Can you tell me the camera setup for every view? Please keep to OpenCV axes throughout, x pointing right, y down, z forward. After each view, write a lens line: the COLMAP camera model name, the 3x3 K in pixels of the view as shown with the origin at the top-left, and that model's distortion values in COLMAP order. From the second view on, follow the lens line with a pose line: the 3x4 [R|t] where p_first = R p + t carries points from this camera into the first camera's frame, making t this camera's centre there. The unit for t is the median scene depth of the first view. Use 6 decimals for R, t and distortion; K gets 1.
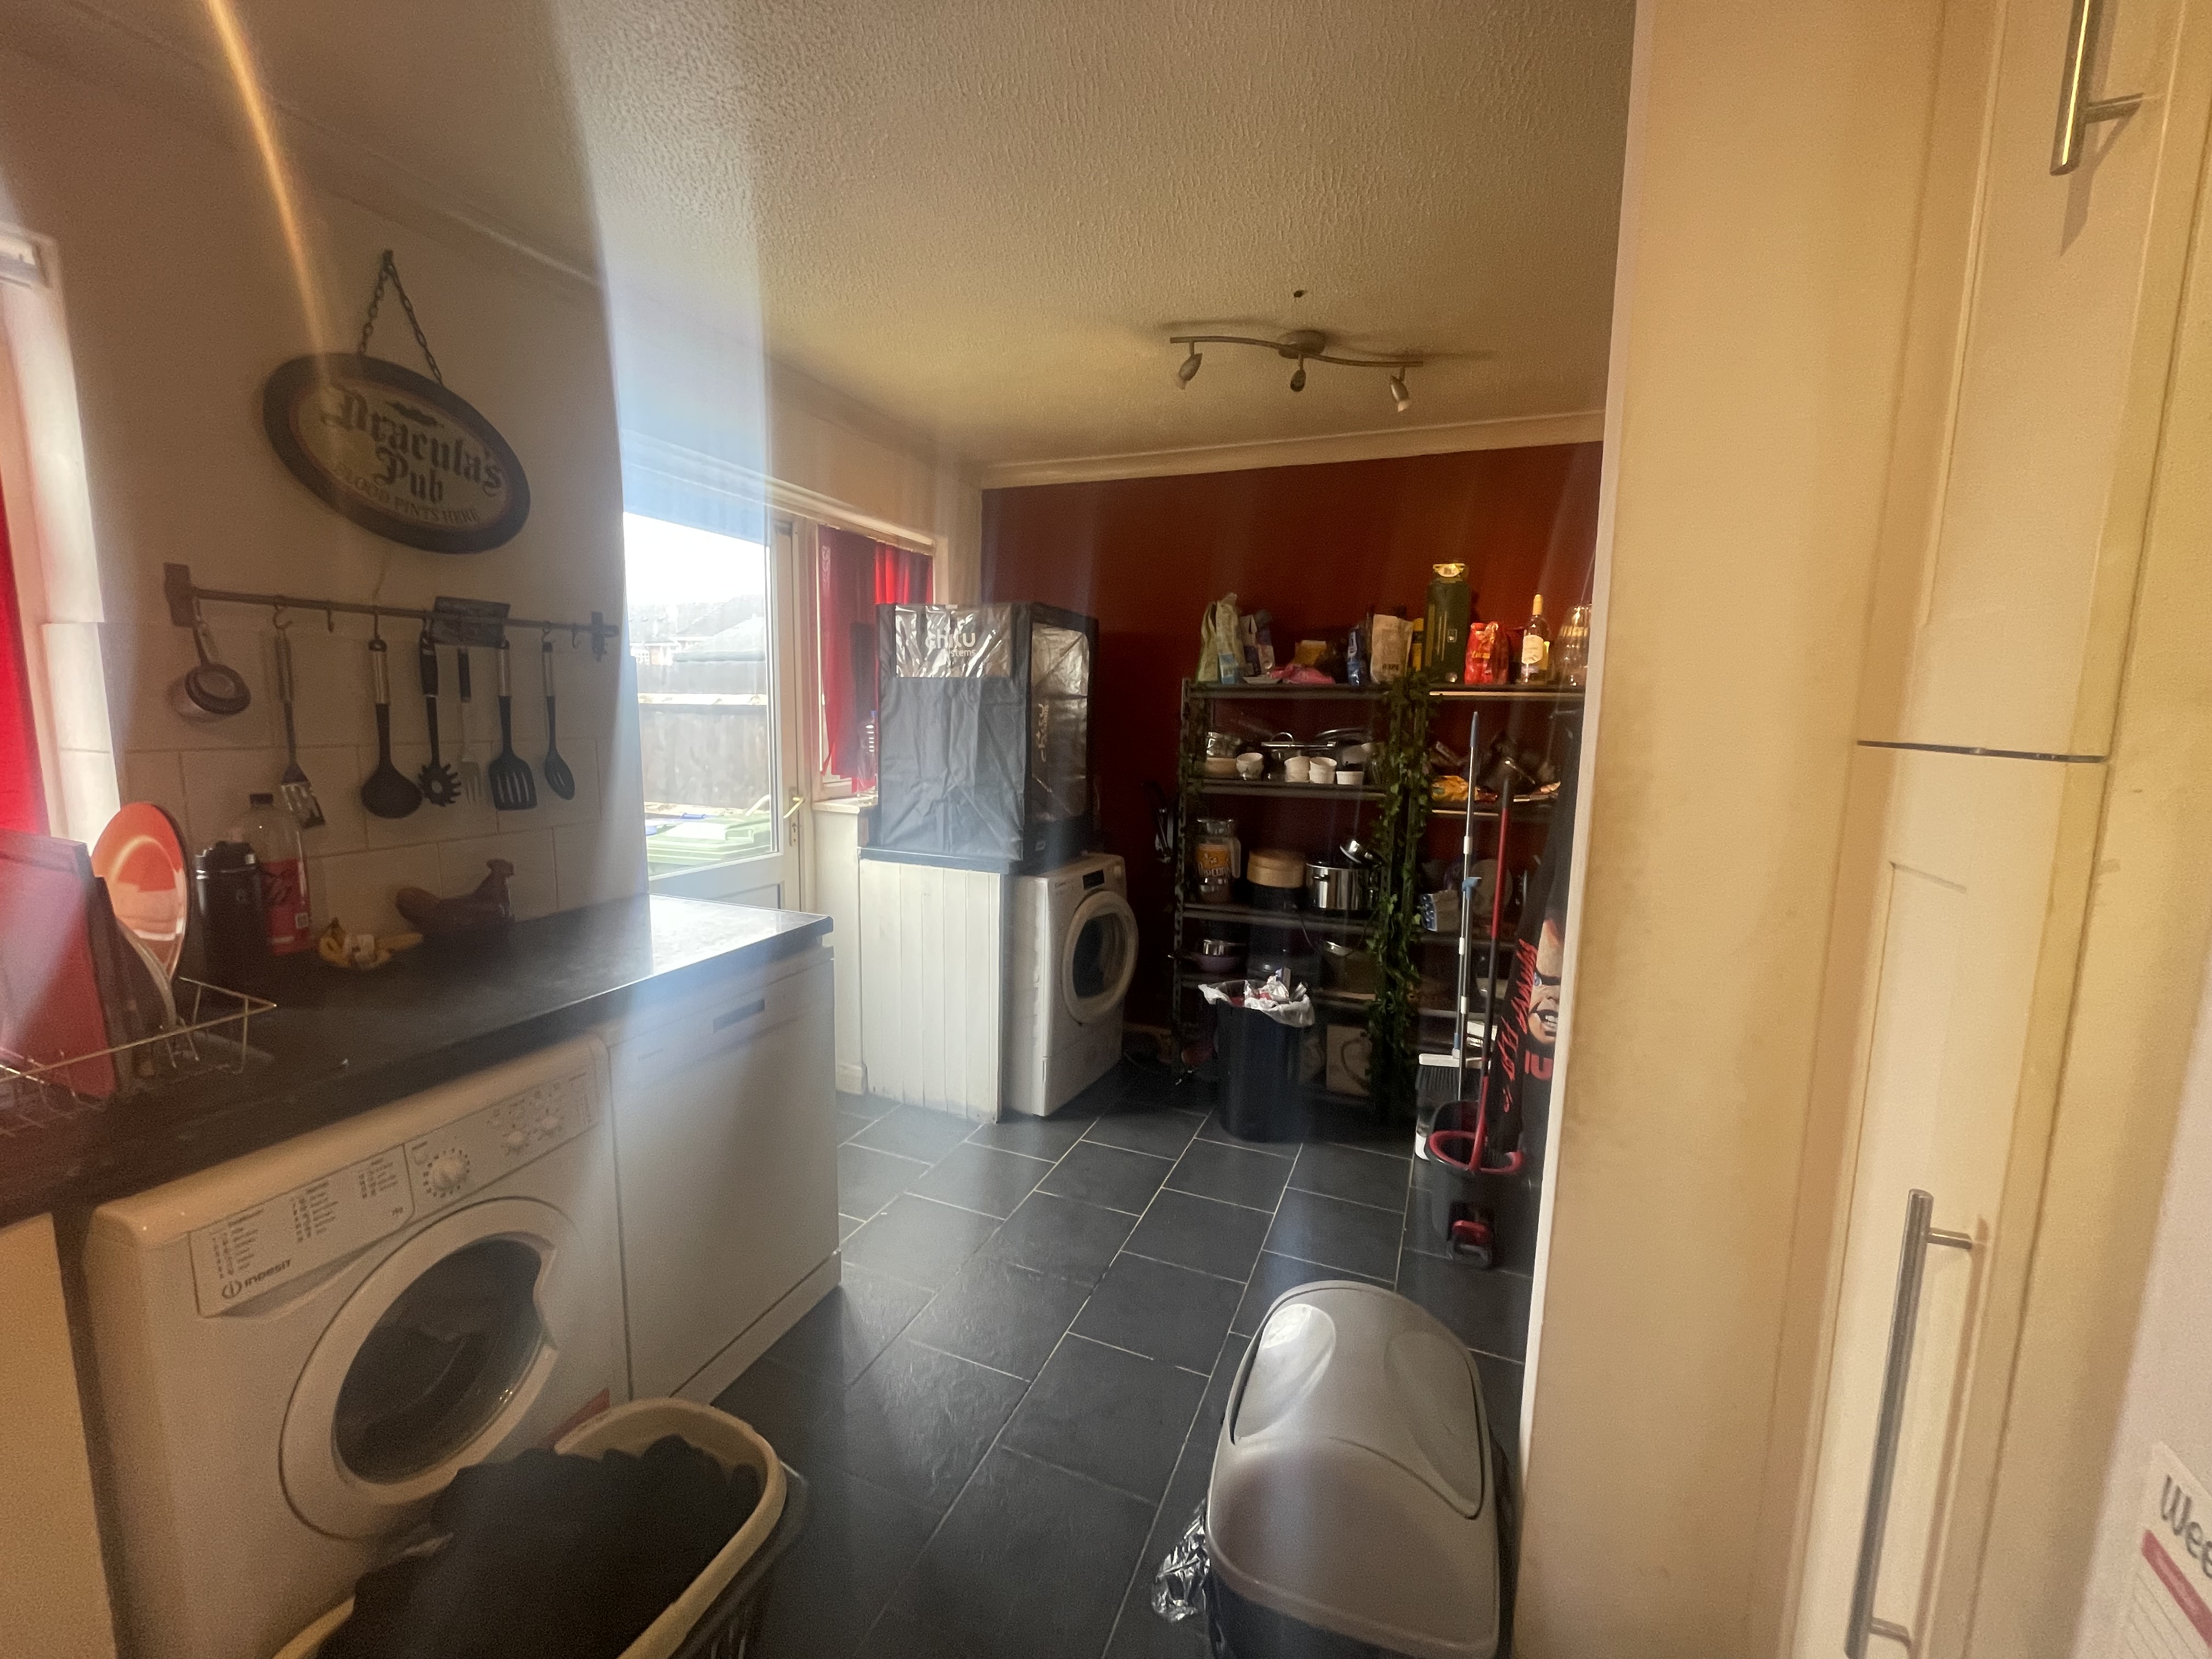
lens RADIAL K [[886.1, 0, 1091.9], [0, 886.1, 821.5], [0, 0, 1]] dist [-0.002960, 0.000069]
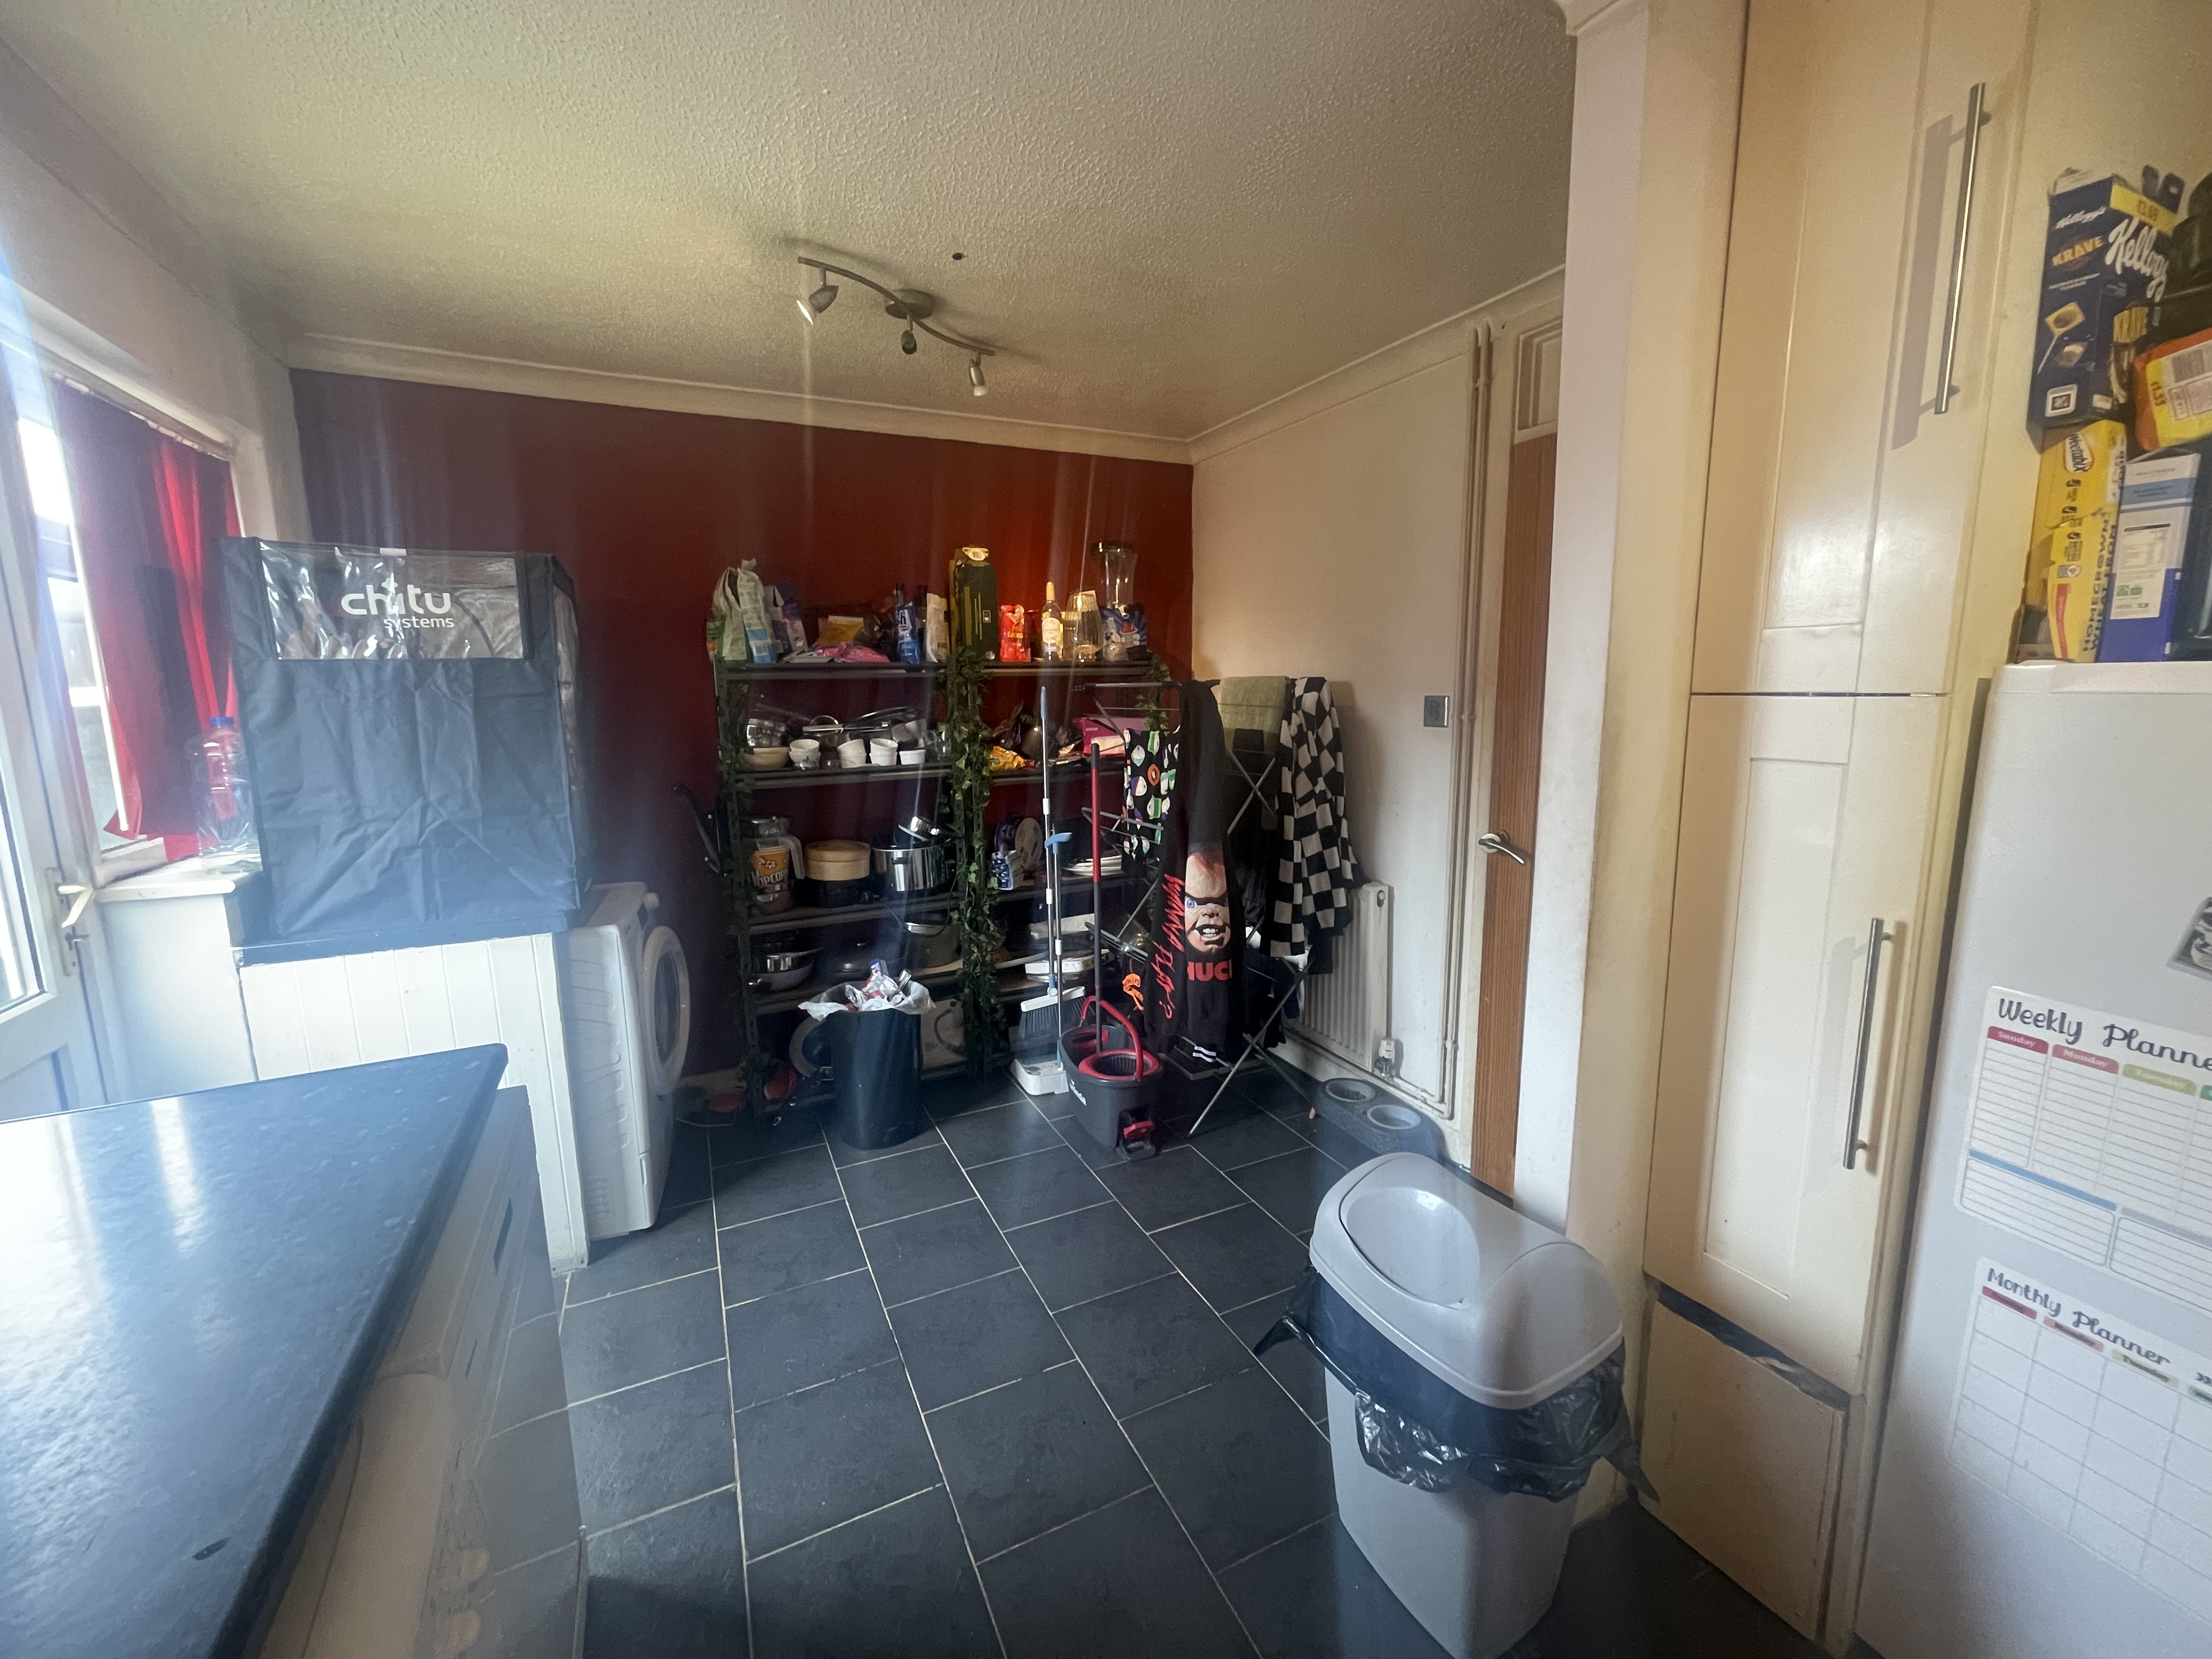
lens RADIAL K [[886.1, 0, 1095.0], [0, 886.1, 820.4], [0, 0, 1]] dist [-0.002960, 0.000069]
pose [[0.665165, -0.142292, 0.733013, -0.311827], [0.124021, 0.989093, 0.079461, -0.032137], [-0.736325, 0.038054, 0.675557, 0.178286]]
